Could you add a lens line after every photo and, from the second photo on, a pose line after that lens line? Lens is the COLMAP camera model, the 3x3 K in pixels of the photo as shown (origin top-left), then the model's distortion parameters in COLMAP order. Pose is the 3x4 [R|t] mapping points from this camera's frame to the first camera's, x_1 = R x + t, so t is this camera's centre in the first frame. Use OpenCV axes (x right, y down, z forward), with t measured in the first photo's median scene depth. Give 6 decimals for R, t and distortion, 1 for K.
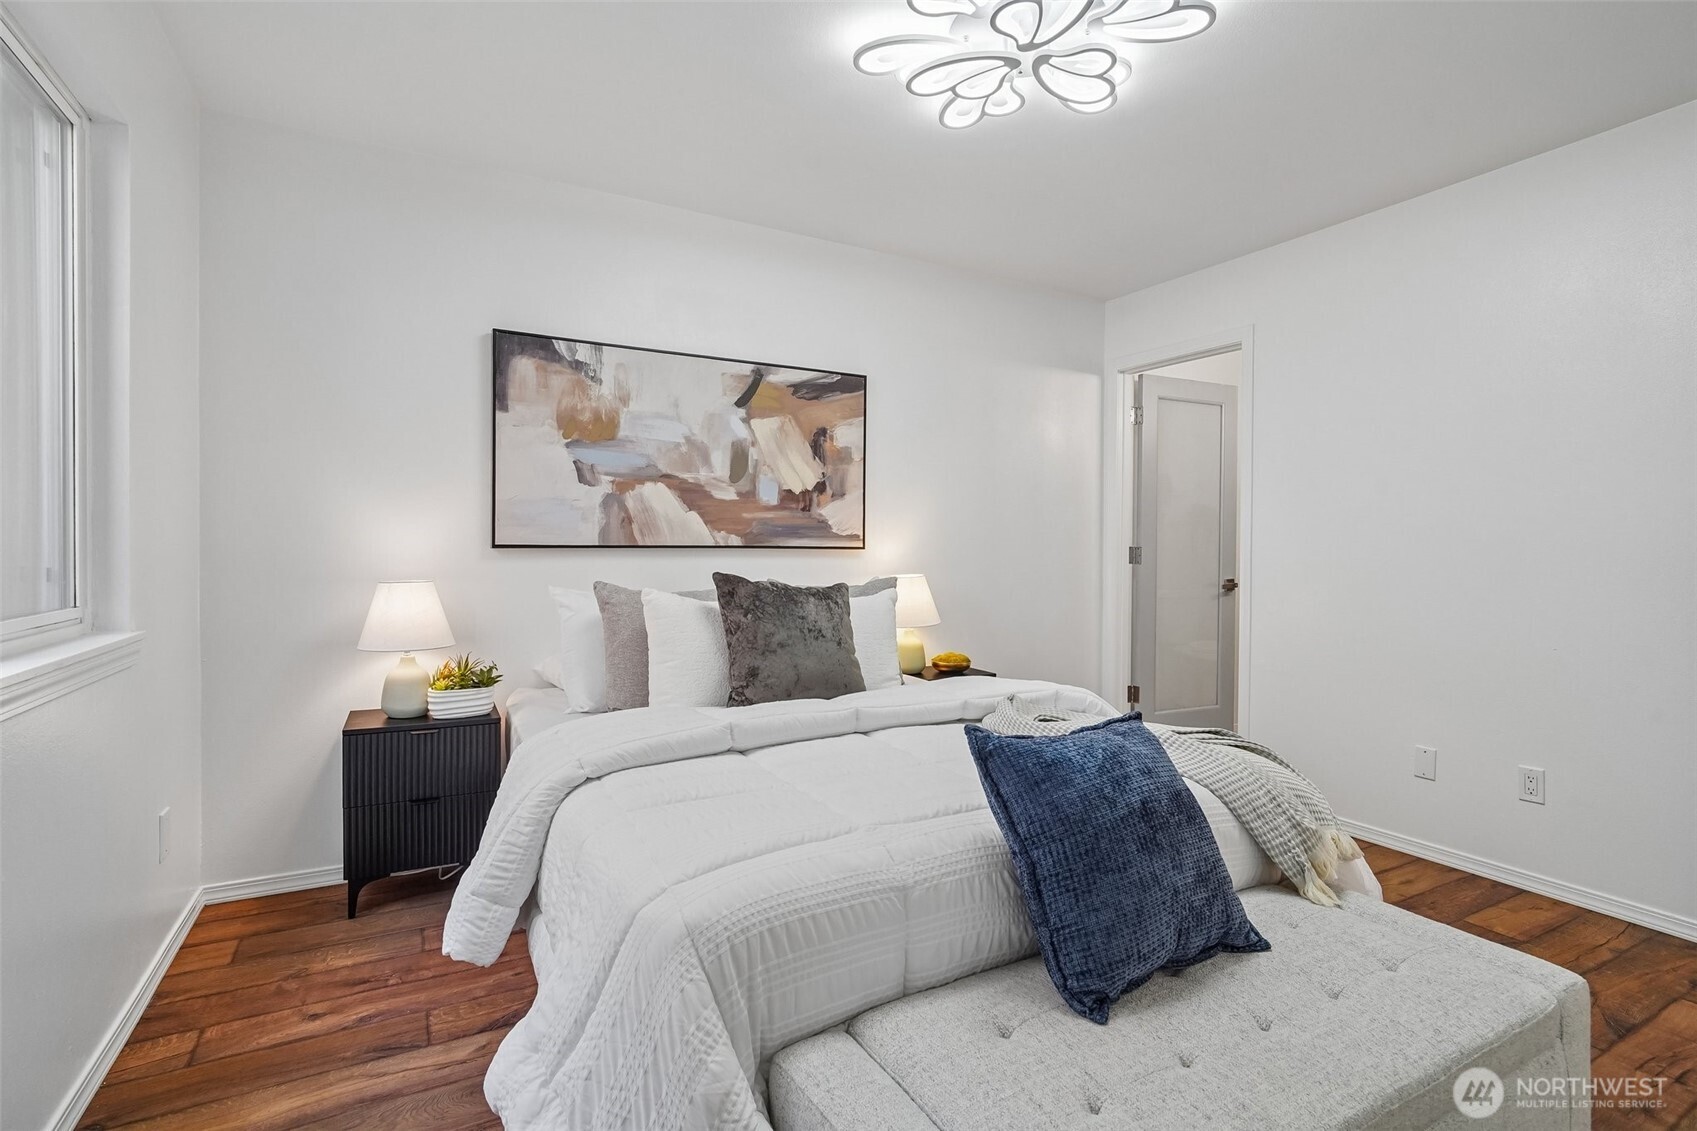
lens RADIAL K [[793.7, 0, 857.1], [0, 793.7, 557.1], [0, 0, 1]] dist [-0.005502, -0.000374]
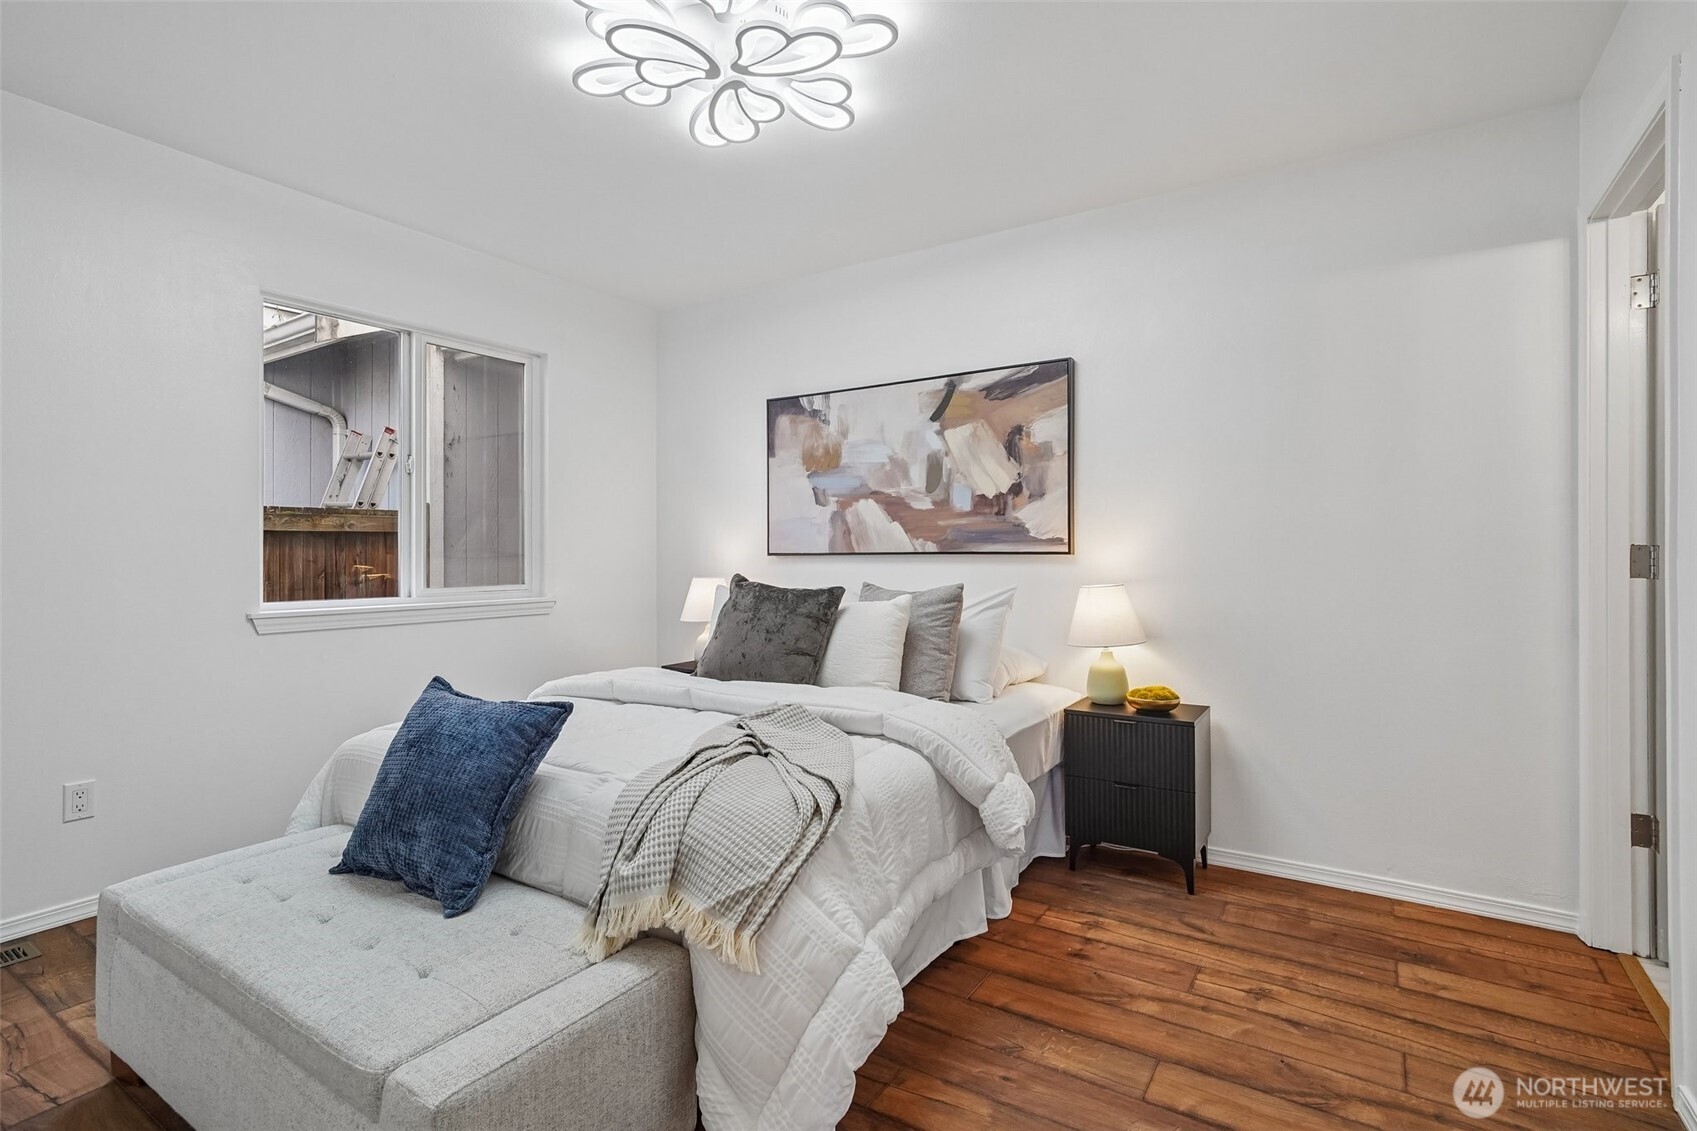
lens RADIAL K [[793.7, 0, 857.1], [0, 793.7, 557.1], [0, 0, 1]] dist [-0.005502, -0.000374]
pose [[0.476161, -0.004958, -0.879344, 0.729322], [-0.002622, 0.999972, -0.007058, 0.000251], [0.879354, 0.005667, 0.476134, 0.403749]]
